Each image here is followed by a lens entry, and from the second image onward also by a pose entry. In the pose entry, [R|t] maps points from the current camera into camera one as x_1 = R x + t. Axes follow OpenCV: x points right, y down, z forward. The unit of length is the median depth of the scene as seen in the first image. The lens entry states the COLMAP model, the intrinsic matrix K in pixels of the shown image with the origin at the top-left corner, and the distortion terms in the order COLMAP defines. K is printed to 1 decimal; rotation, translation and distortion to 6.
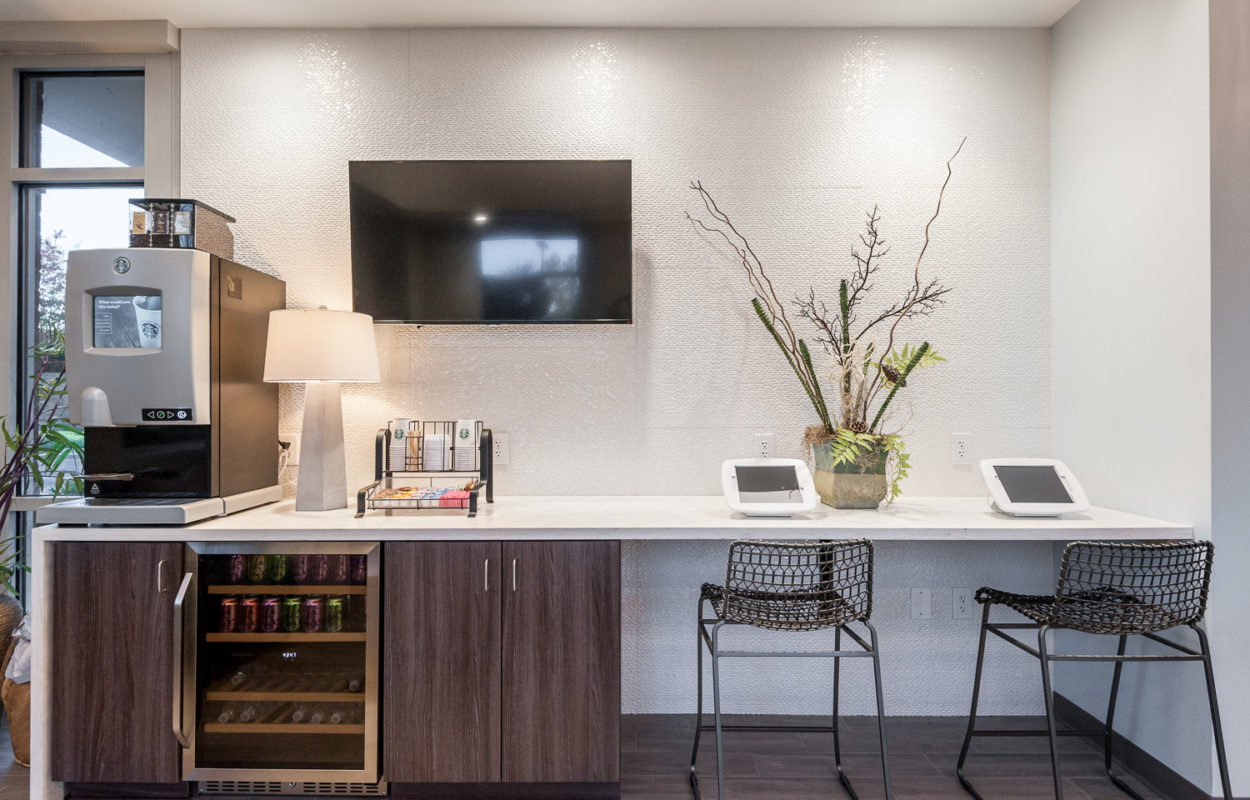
lens RADIAL K [[643.4, 0, 625.0], [0, 643.4, 400.0], [0, 0, 1]] dist [-0.001768, -0.000540]
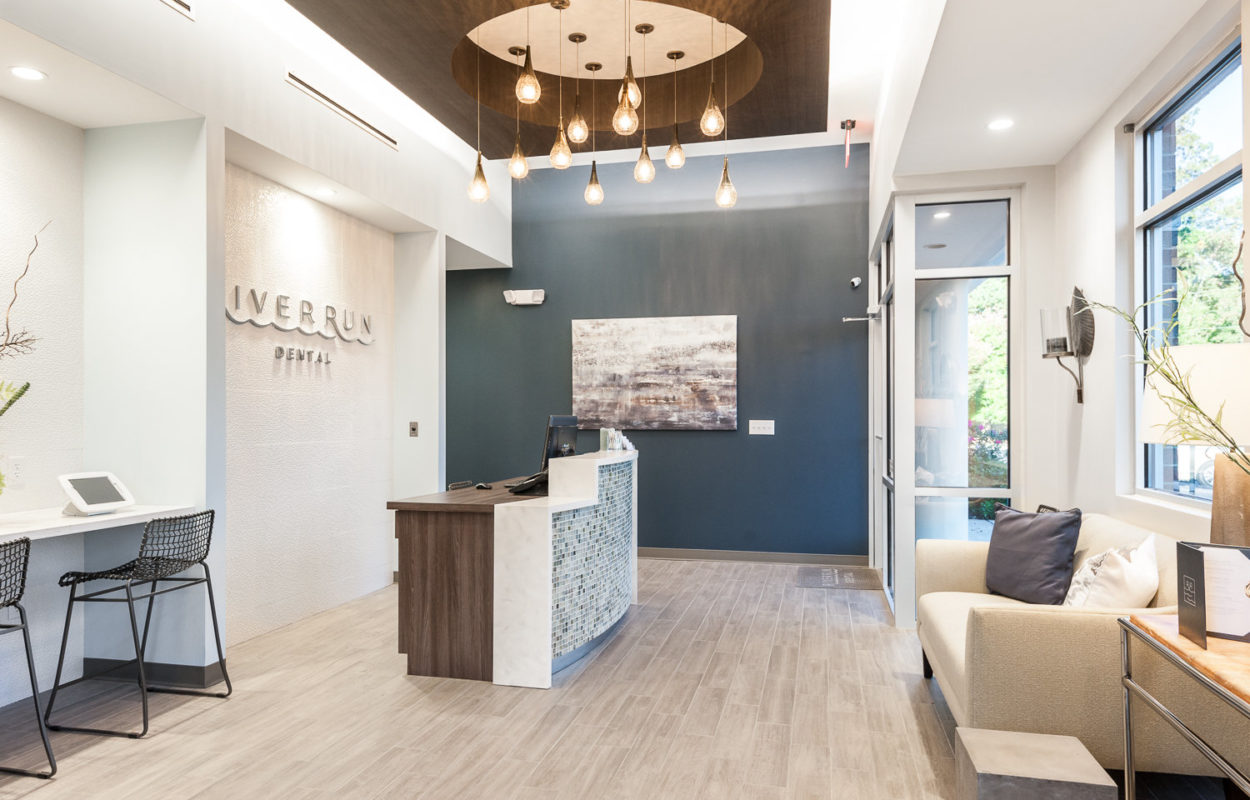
lens RADIAL K [[855.1, 0, 622.8], [0, 855.1, 418.2], [0, 0, 1]] dist [-0.001529, -0.001122]
pose [[0.239204, -0.006060, 0.970950, -0.862488], [-0.004717, 0.999961, 0.007403, -0.040064], [-0.970958, -0.006350, 0.239166, -0.508276]]
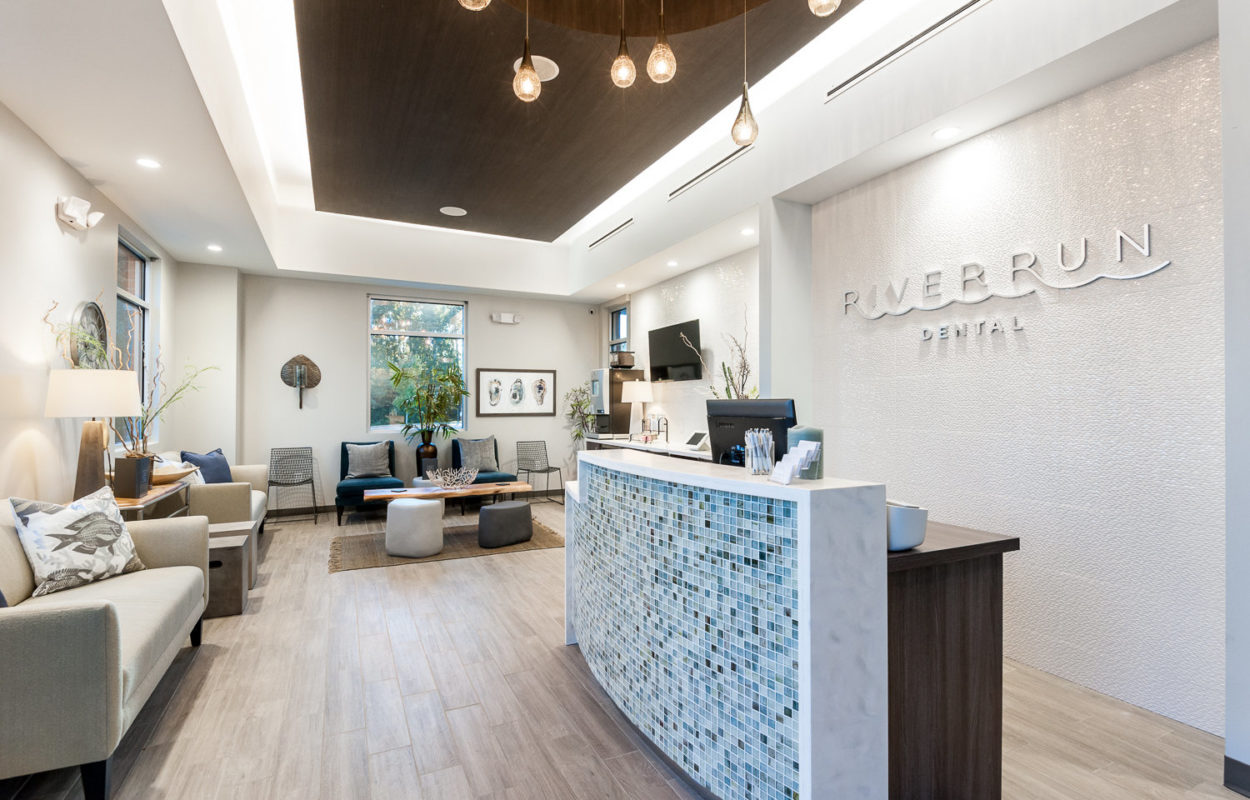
lens RADIAL K [[579.6, 0, 625.0], [0, 579.6, 400.0], [0, 0, 1]] dist [0.000116, -0.000239]
pose [[0.428159, -0.008503, -0.903663, 2.443641], [0.008919, 0.999947, -0.005184, -0.027801], [0.903659, -0.005840, 0.428212, -0.377376]]
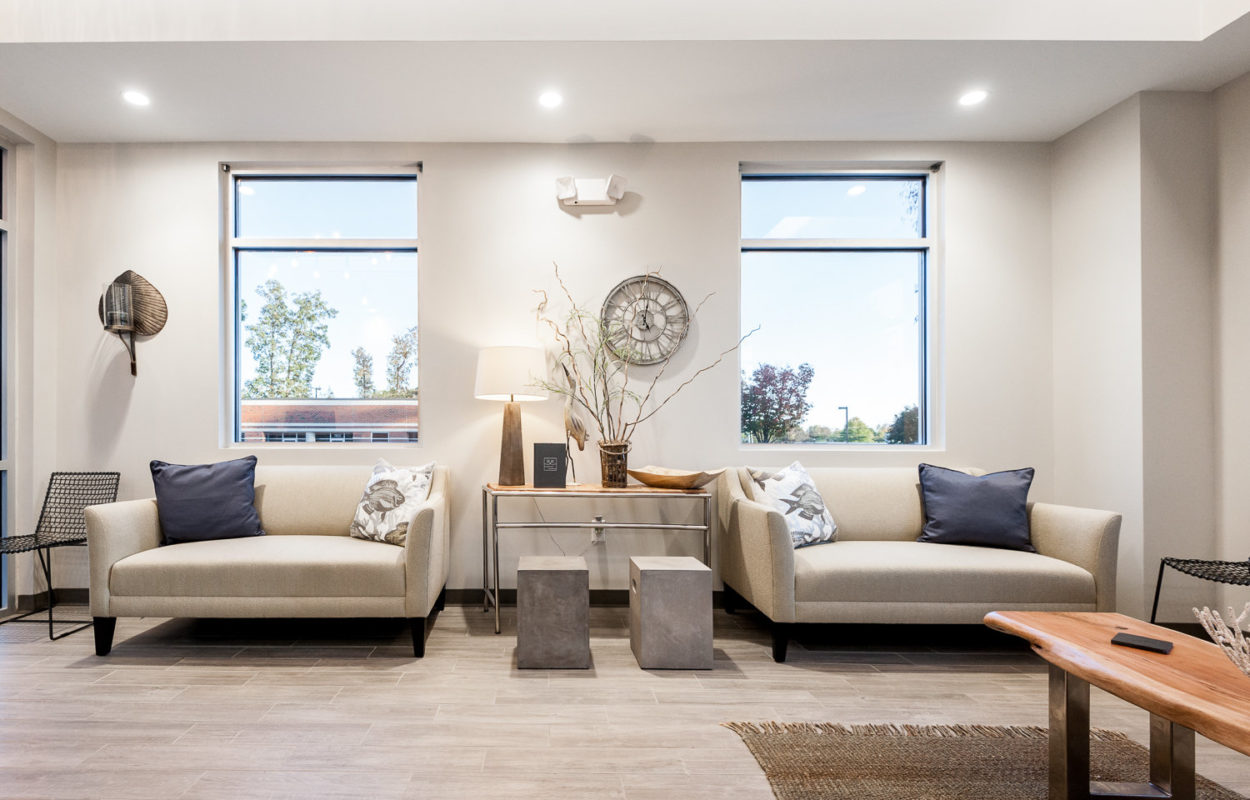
lens RADIAL K [[604.6, 0, 519.3], [0, 604.6, 421.9], [0, 0, 1]] dist [0.000881, 0.000079]
pose [[-0.999760, -0.007419, 0.020595, 0.348021], [-0.008048, 0.999498, -0.030635, 0.113422], [-0.020358, -0.030793, -0.999318, 0.605519]]
